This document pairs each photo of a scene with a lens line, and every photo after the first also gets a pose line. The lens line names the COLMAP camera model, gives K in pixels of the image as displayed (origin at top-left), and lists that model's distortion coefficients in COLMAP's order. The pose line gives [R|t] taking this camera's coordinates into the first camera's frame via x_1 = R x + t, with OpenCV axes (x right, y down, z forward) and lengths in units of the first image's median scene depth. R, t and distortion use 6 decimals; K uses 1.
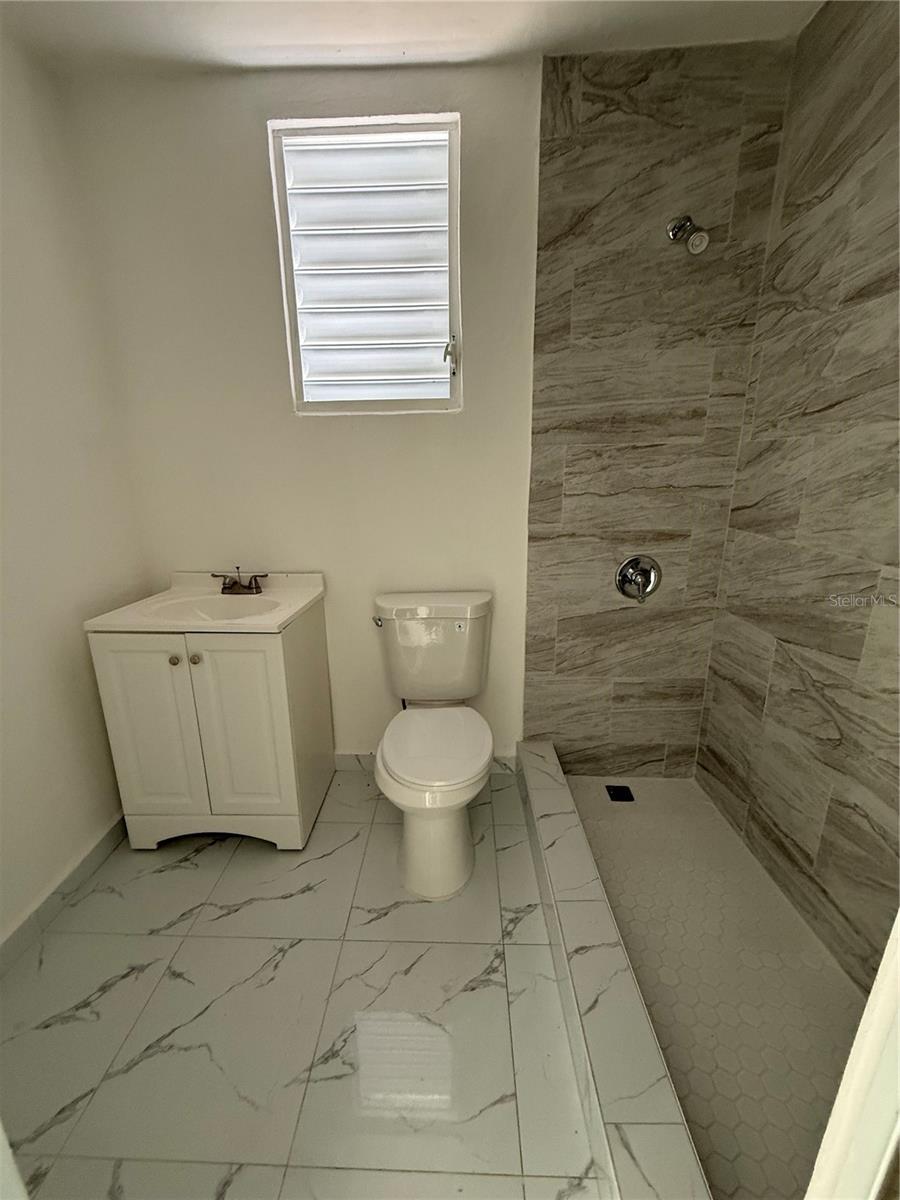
lens RADIAL K [[479.8, 0, 448.0], [0, 479.8, 595.4], [0, 0, 1]] dist [-0.000433, 0.000018]
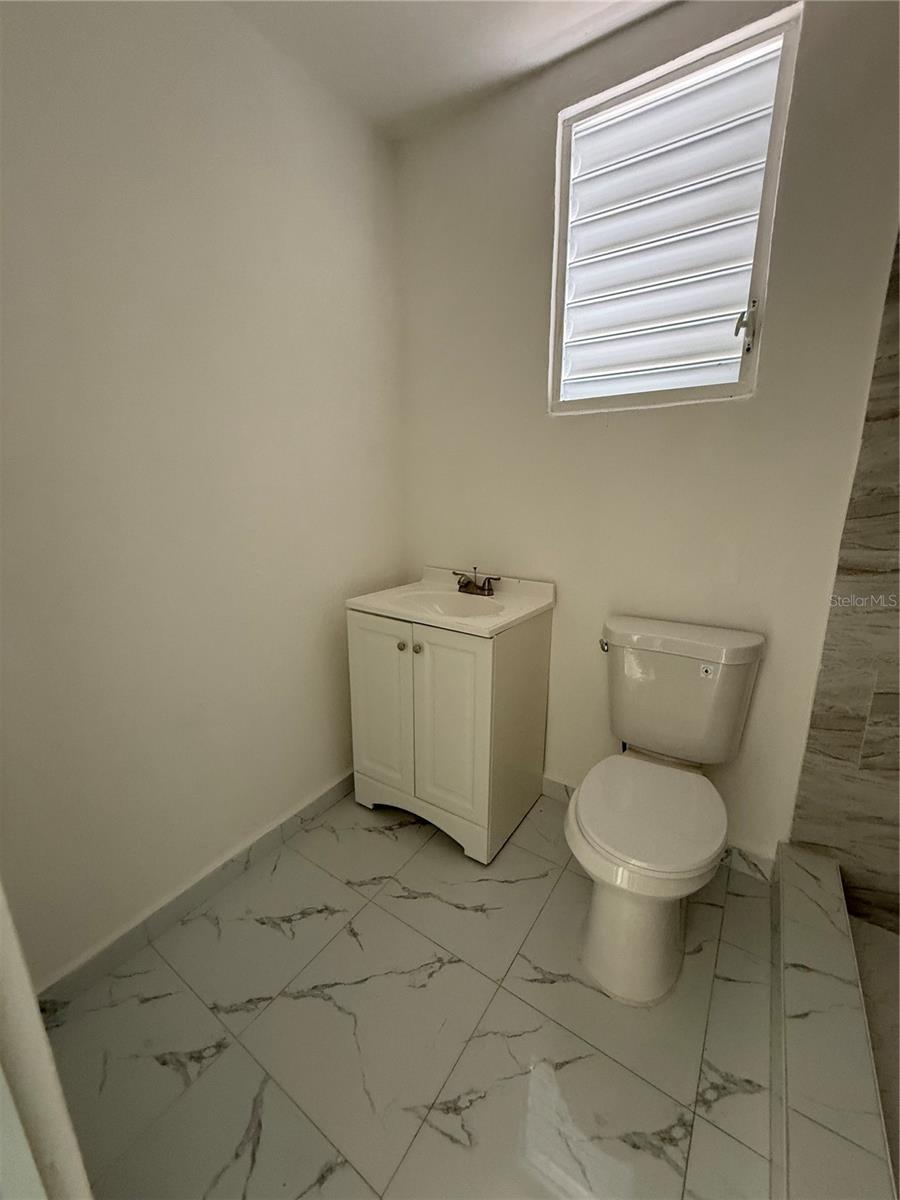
lens RADIAL K [[479.8, 0, 448.0], [0, 479.8, 595.4], [0, 0, 1]] dist [-0.000433, 0.000018]
pose [[0.842640, 0.131835, -0.522089, 0.061724], [-0.143892, 0.989437, 0.017608, -0.010745], [0.518896, 0.060287, 0.852709, 0.106690]]
